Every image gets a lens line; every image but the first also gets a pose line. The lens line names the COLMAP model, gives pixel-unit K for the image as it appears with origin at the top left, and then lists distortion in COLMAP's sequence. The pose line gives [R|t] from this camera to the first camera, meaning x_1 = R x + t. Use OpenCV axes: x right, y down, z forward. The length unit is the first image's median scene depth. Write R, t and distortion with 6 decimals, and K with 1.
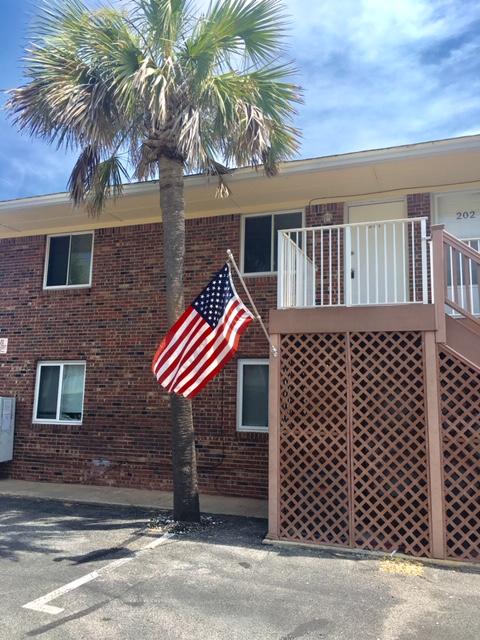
lens RADIAL K [[546.4, 0, 240.8], [0, 546.4, 321.3], [0, 0, 1]] dist [0.062961, -0.077747]
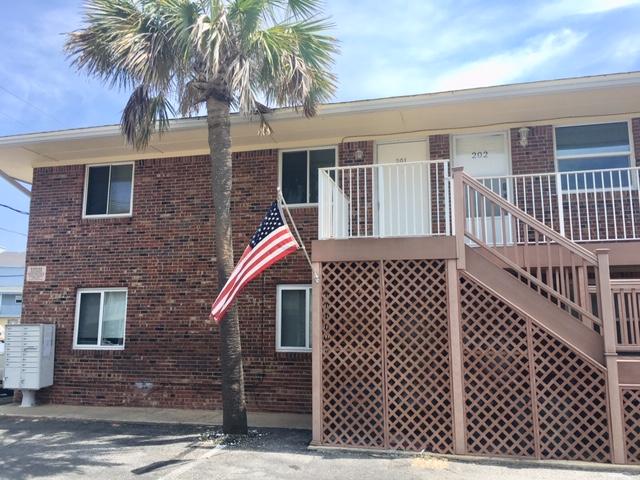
lens RADIAL K [[546.4, 0, 317.7], [0, 546.4, 244.2], [0, 0, 1]] dist [0.062961, -0.077747]
pose [[0.994330, -0.001351, 0.106329, -0.050346], [0.001619, 0.999996, -0.002440, -0.009524], [-0.106325, 0.002598, 0.994328, -0.098744]]
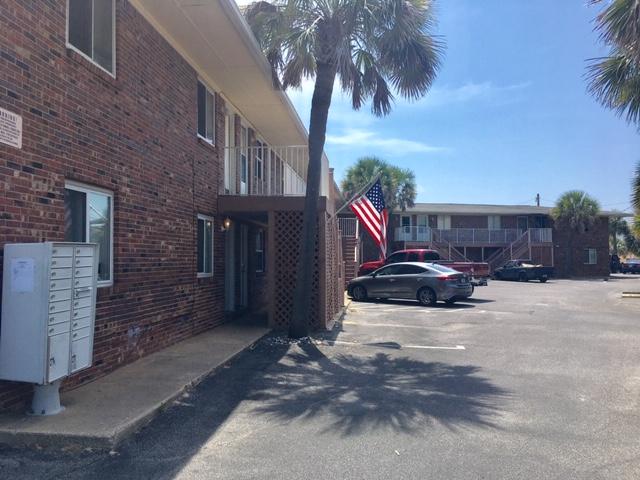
lens RADIAL K [[546.4, 0, 319.8], [0, 546.4, 238.9], [0, 0, 1]] dist [0.062961, -0.077747]
pose [[-0.244593, 0.015117, 0.969508, -1.414408], [-0.155938, 0.986250, -0.054719, 0.179393], [-0.957005, -0.164567, -0.238872, 1.291636]]
